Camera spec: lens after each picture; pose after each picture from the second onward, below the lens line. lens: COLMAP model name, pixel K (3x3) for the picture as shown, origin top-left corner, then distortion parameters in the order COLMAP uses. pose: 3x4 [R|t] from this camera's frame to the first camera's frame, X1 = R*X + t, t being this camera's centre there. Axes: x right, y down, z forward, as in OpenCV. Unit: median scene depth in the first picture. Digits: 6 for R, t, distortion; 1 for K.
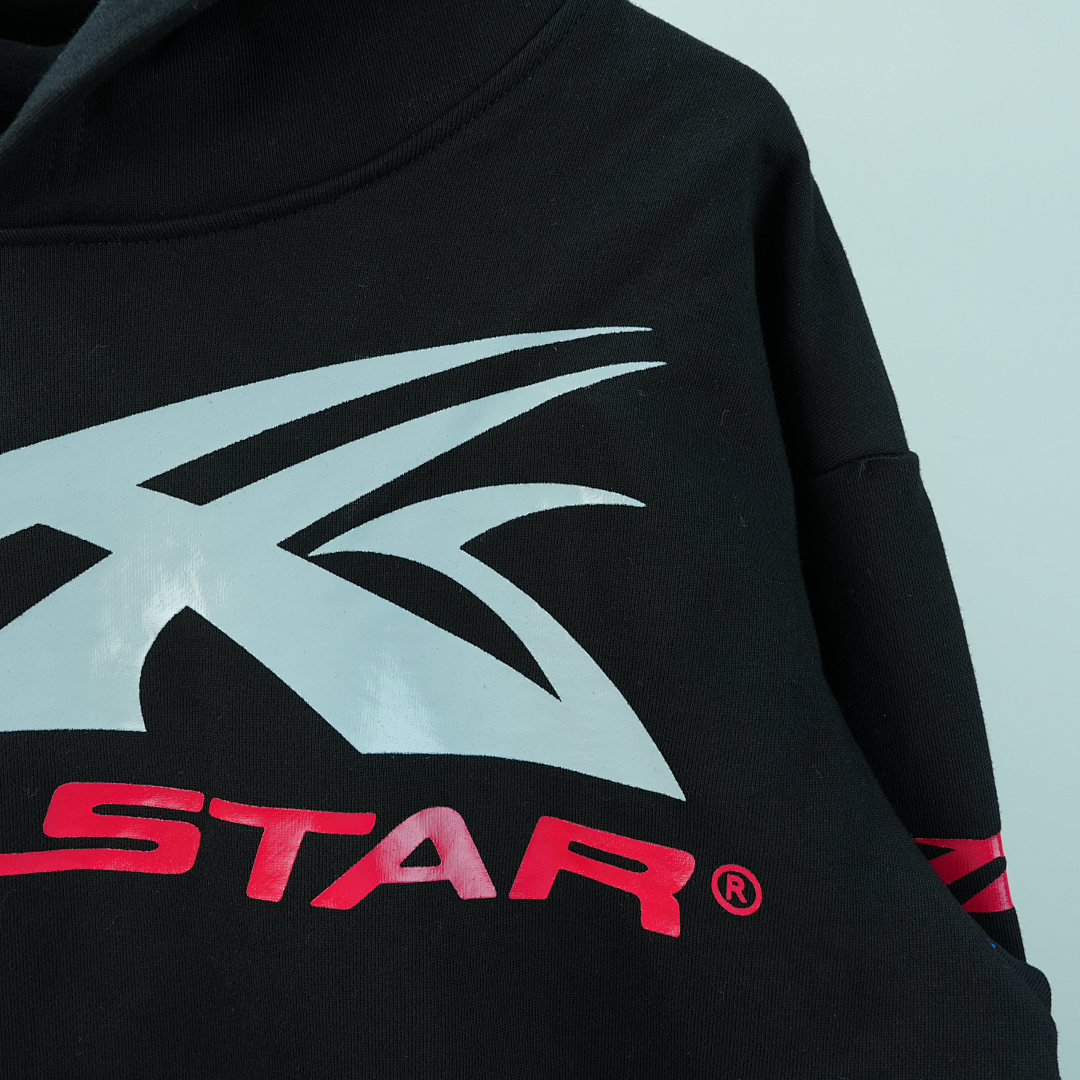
lens RADIAL K [[1058.1, 0, 540.0], [0, 1058.1, 540.0], [0, 0, 1]] dist [-0.019650, 0.014421]
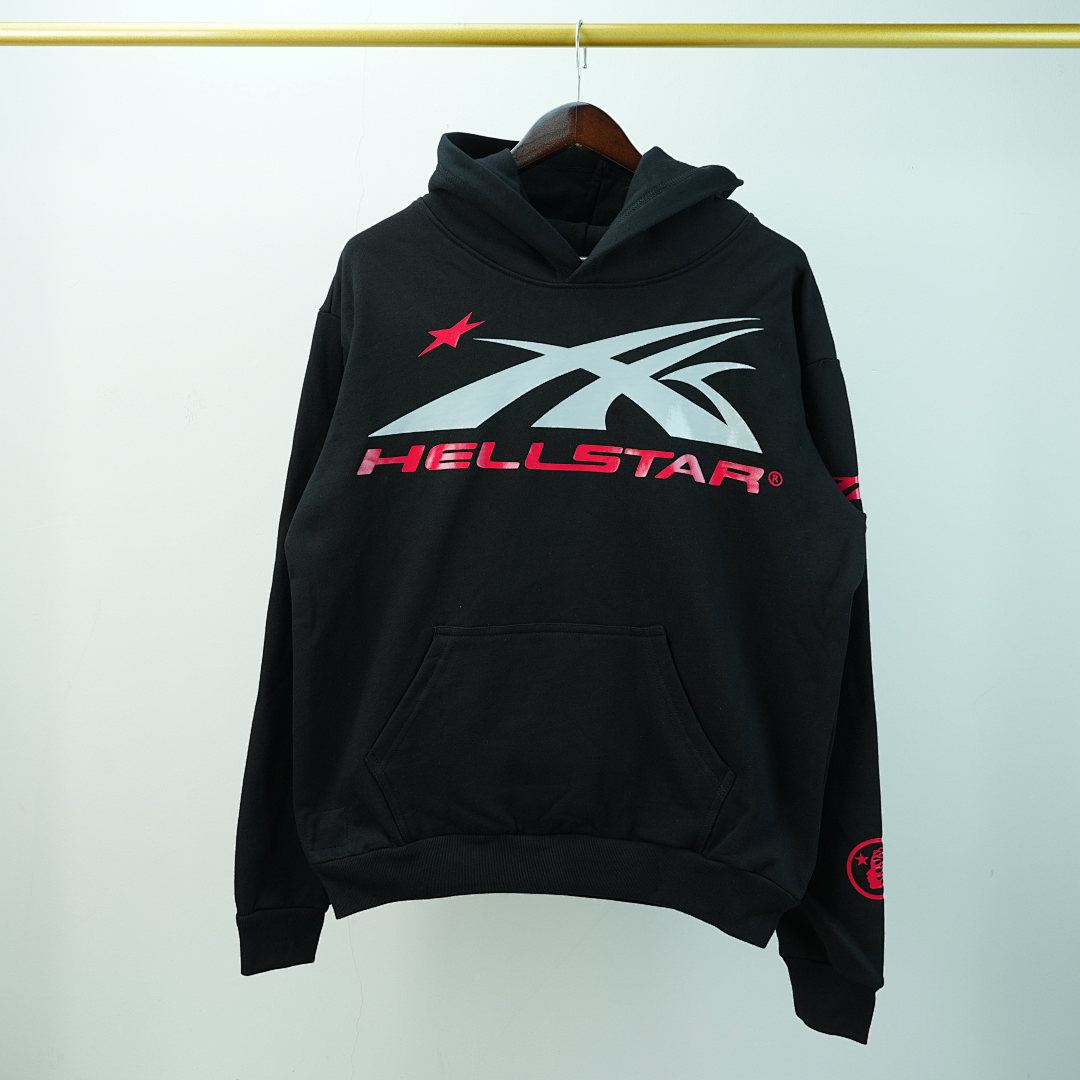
lens RADIAL K [[1038.8, 0, 540.0], [0, 1038.8, 540.0], [0, 0, 1]] dist [-0.007392, -0.005987]
pose [[0.995356, 0.053458, -0.080048, -0.302530], [-0.051067, 0.998194, 0.031631, 0.454180], [0.081595, -0.027396, 0.996289, -2.475191]]
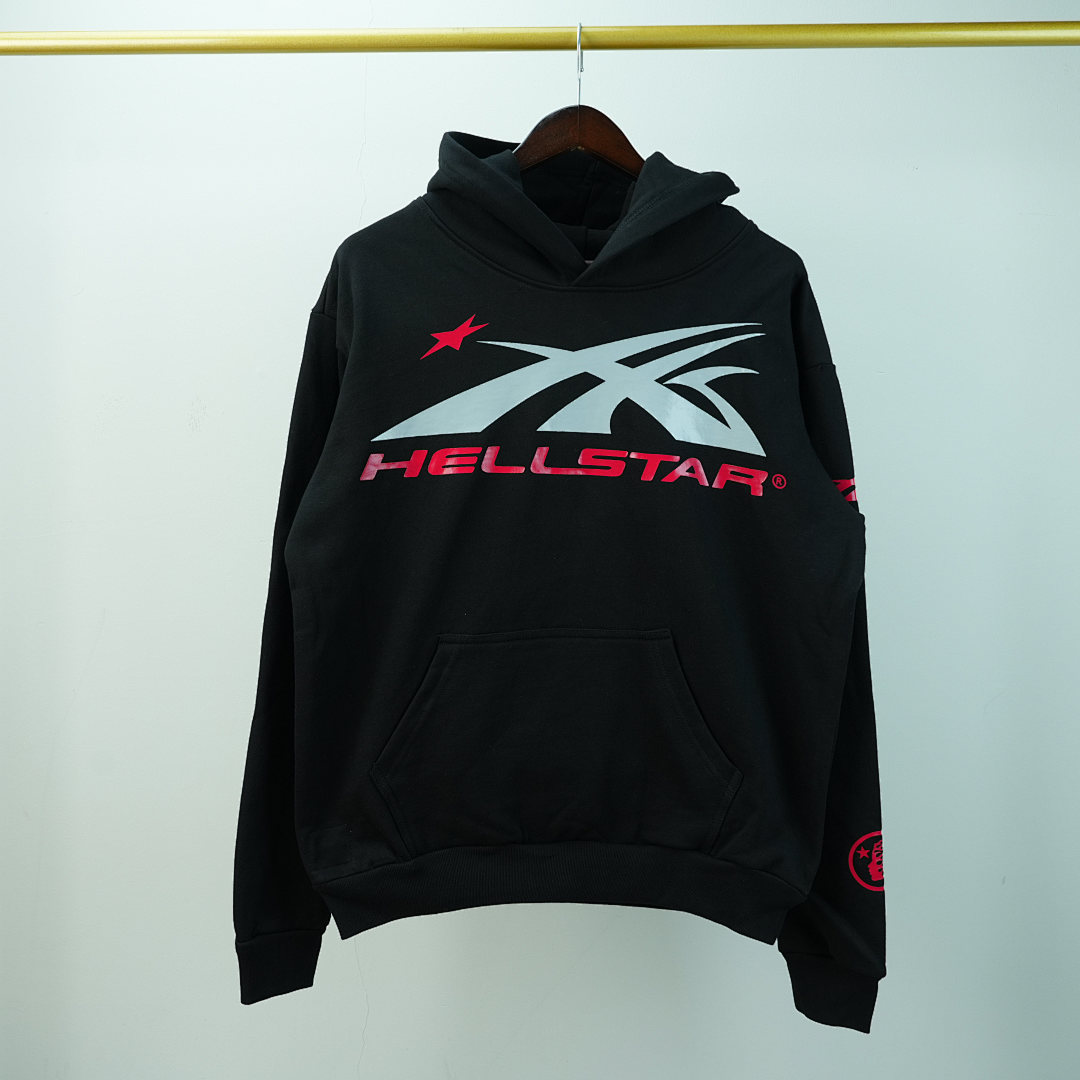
lens RADIAL K [[1038.8, 0, 540.0], [0, 1038.8, 540.0], [0, 0, 1]] dist [-0.007392, -0.005987]
pose [[0.998714, 0.039879, 0.031300, -0.712021], [-0.040520, 0.998977, 0.020101, 0.479623], [-0.030466, -0.021343, 0.999308, -2.452519]]
